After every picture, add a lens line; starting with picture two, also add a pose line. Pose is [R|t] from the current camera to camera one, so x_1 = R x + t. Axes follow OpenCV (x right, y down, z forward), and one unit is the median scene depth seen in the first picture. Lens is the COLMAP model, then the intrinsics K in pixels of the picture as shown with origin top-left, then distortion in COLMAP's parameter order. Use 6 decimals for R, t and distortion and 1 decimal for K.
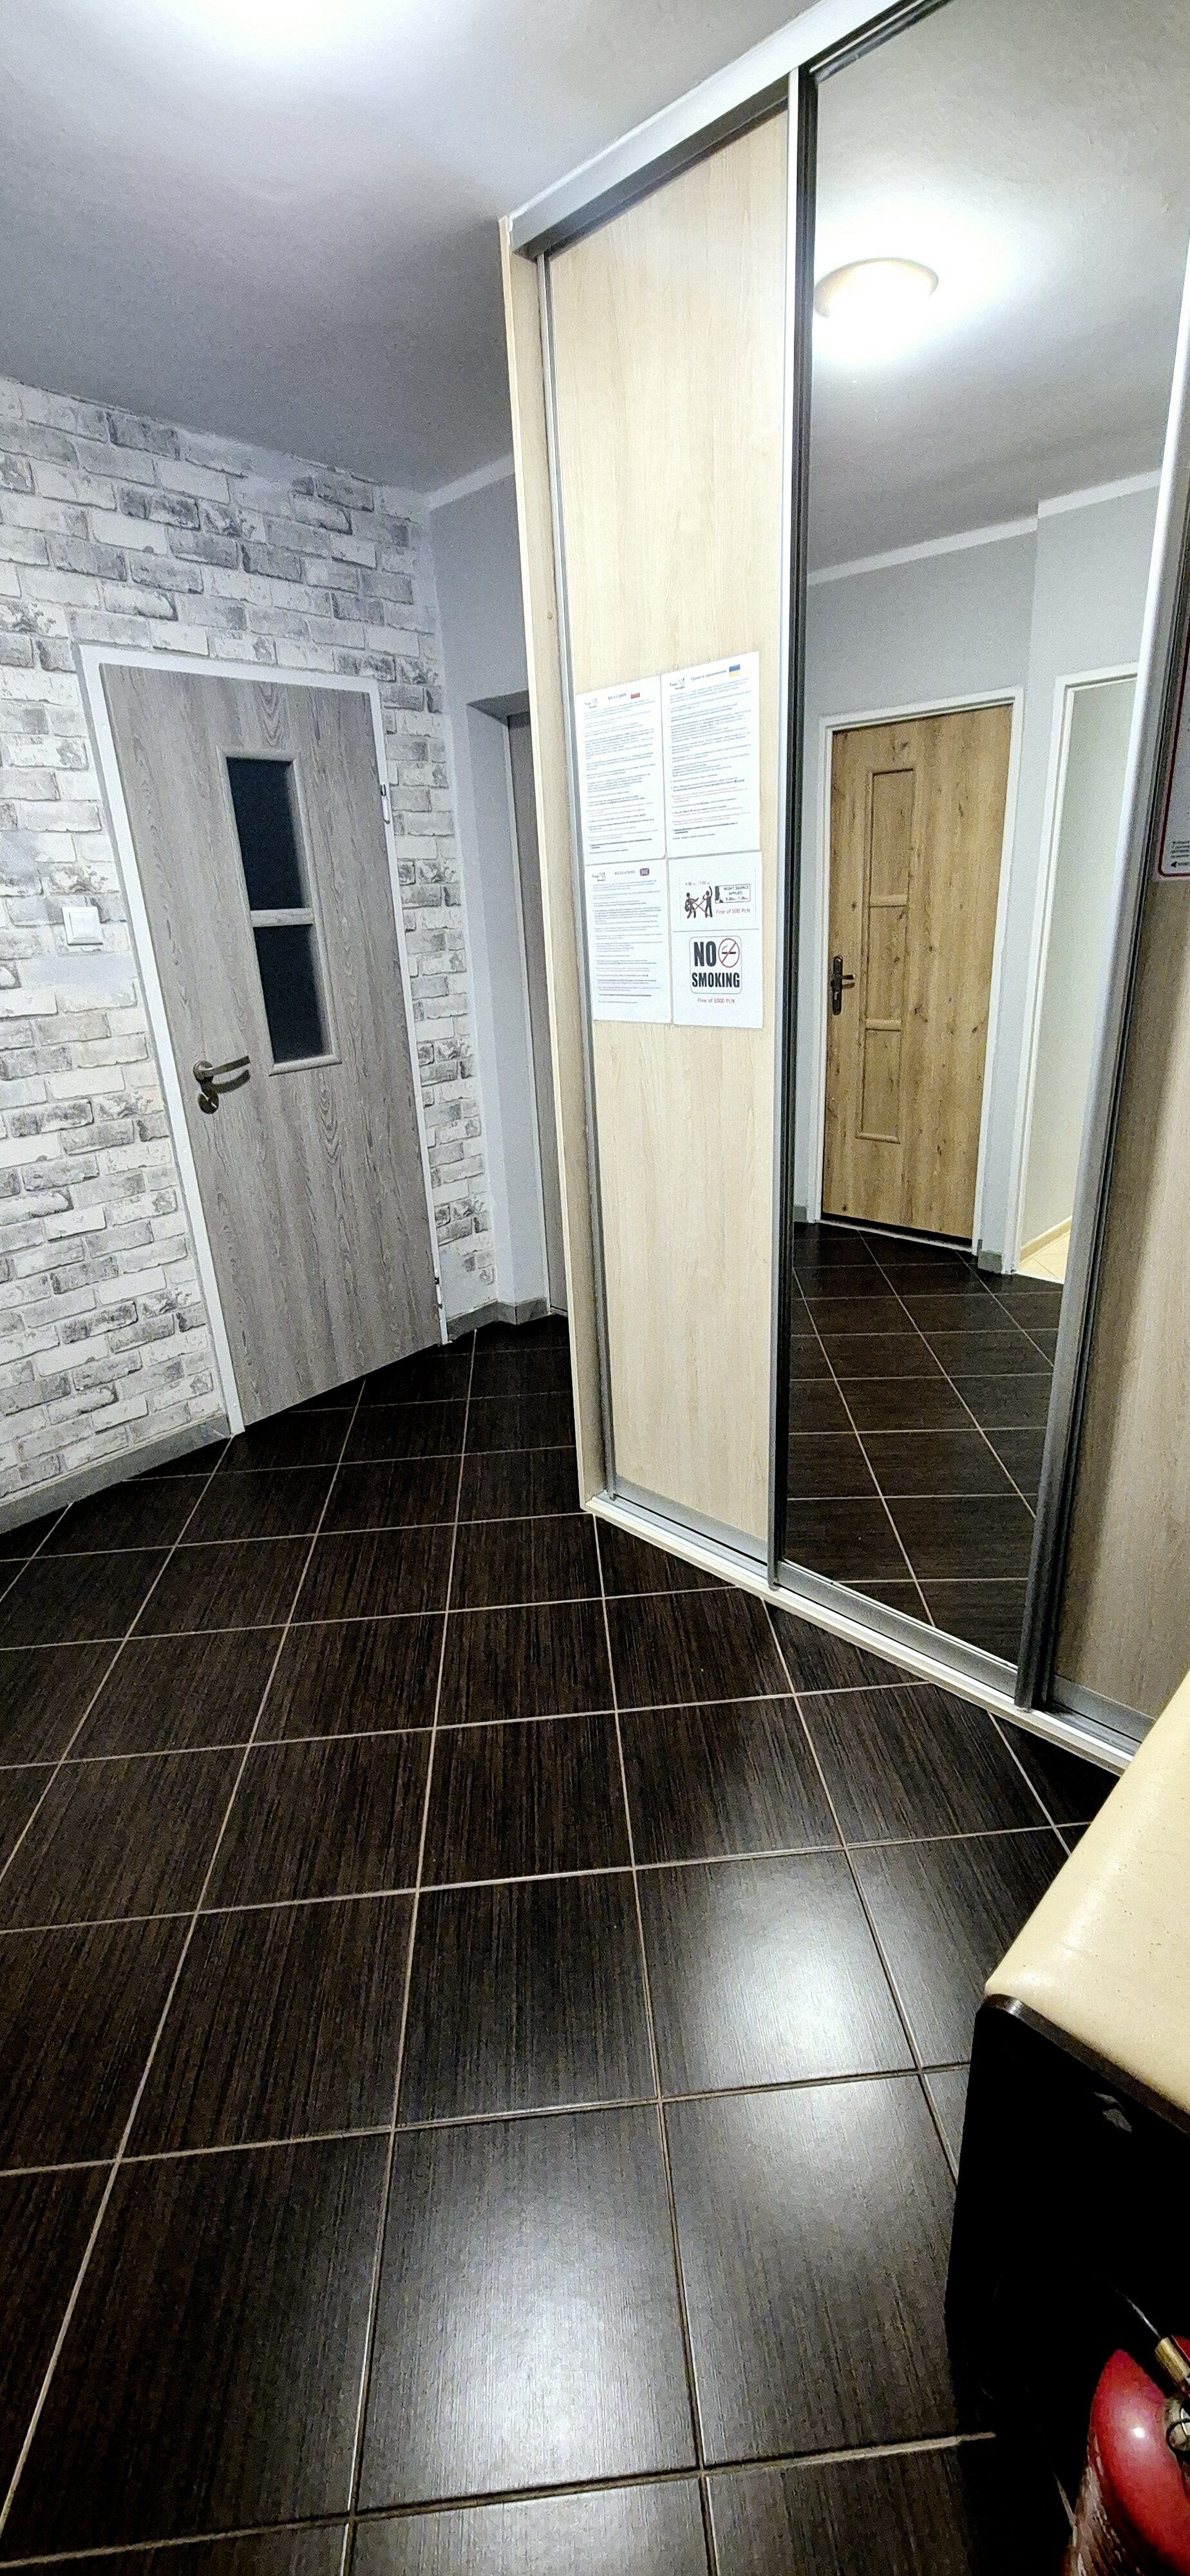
lens RADIAL K [[1054.8, 0, 612.1], [0, 1054.8, 1282.0], [0, 0, 1]] dist [0.000734, 0.000657]
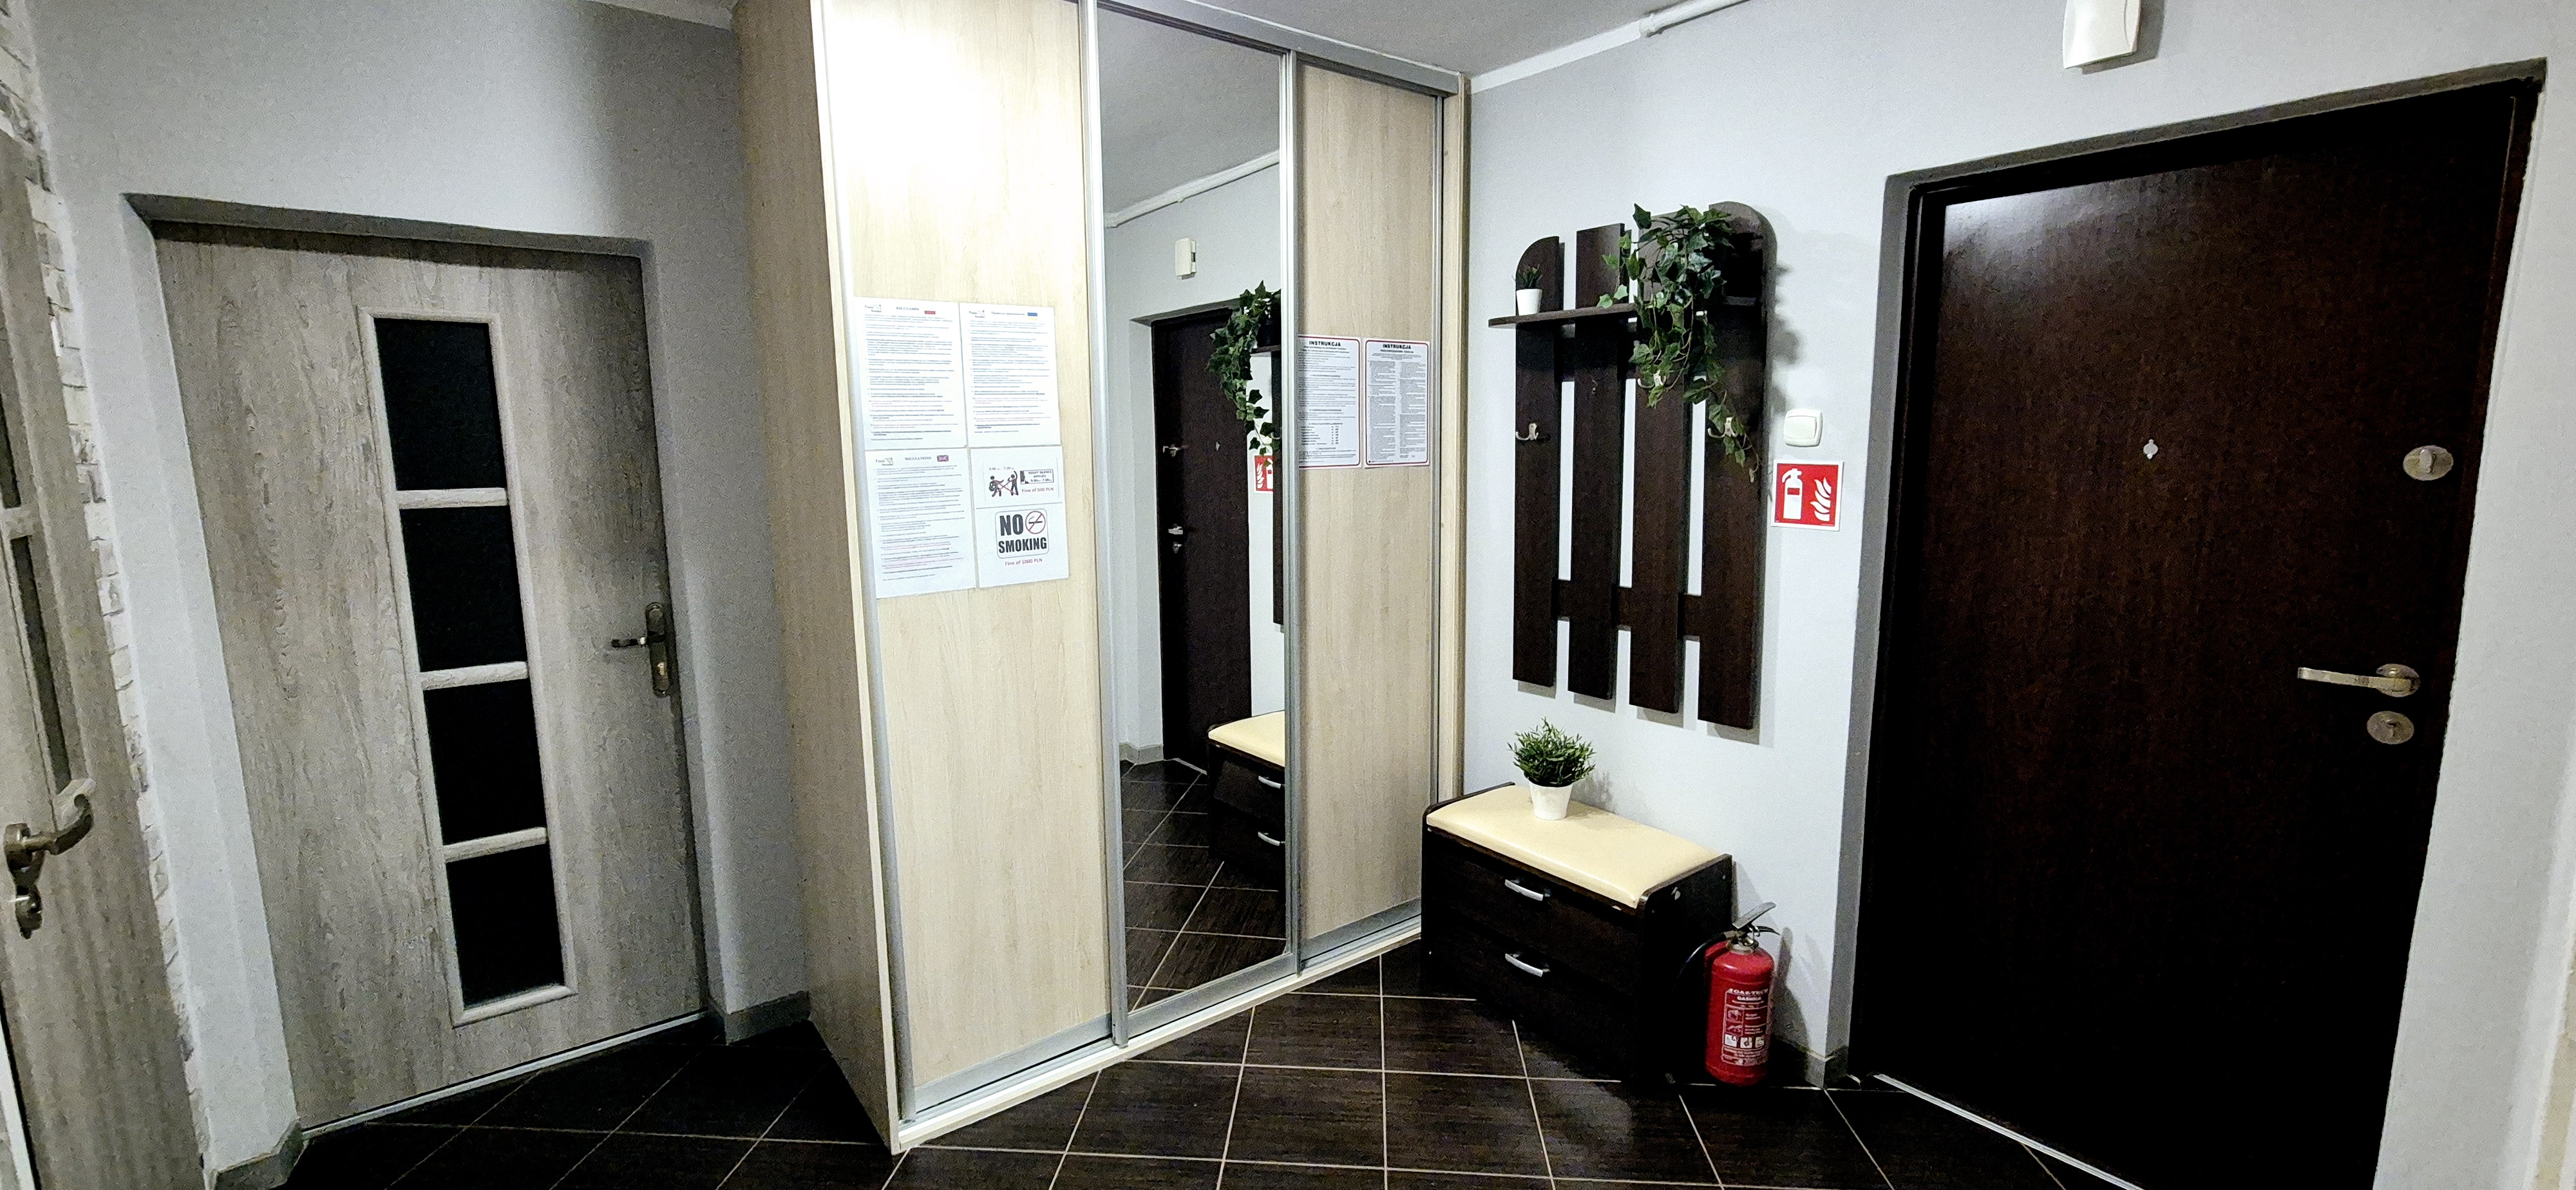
lens RADIAL K [[1054.8, 0, 1291.5], [0, 1054.8, 577.7], [0, 0, 1]] dist [0.000734, 0.000657]
pose [[0.159308, -0.090042, 0.983114, -0.809134], [0.348821, 0.936732, 0.029270, -0.142473], [-0.923550, 0.338268, 0.180637, 0.407658]]
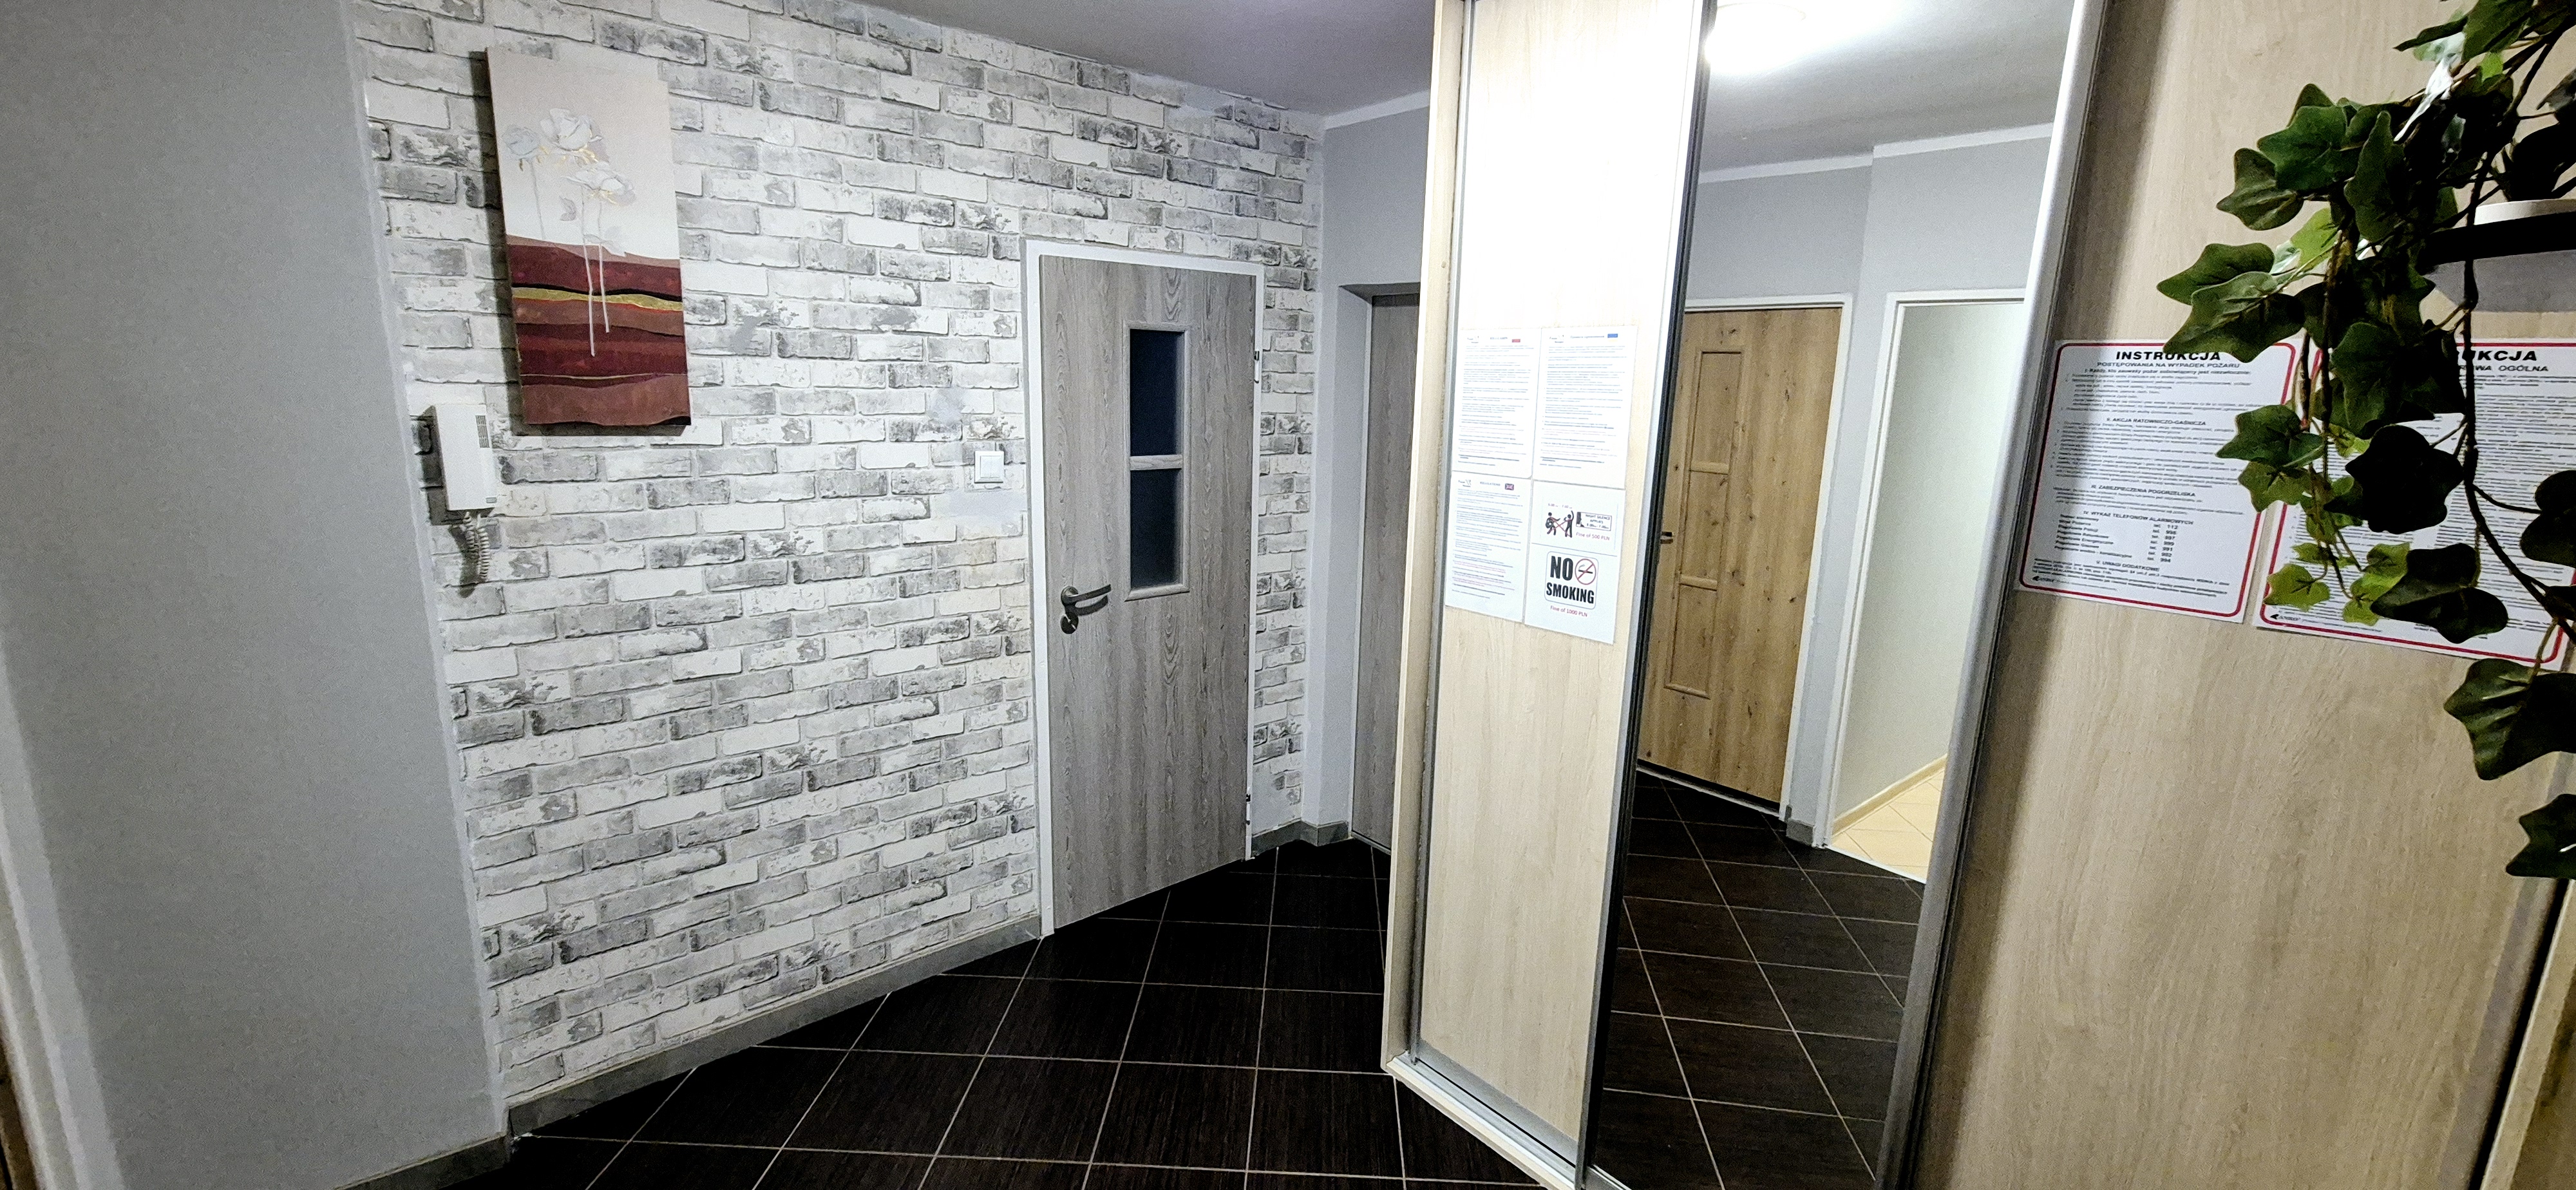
lens RADIAL K [[1054.8, 0, 1293.2], [0, 1054.8, 578.5], [0, 0, 1]] dist [0.000734, 0.000657]
pose [[0.991493, 0.092855, -0.091216, -0.067026], [-0.105884, 0.982952, -0.150316, -0.085893], [0.075703, 0.158695, 0.984421, -0.065063]]
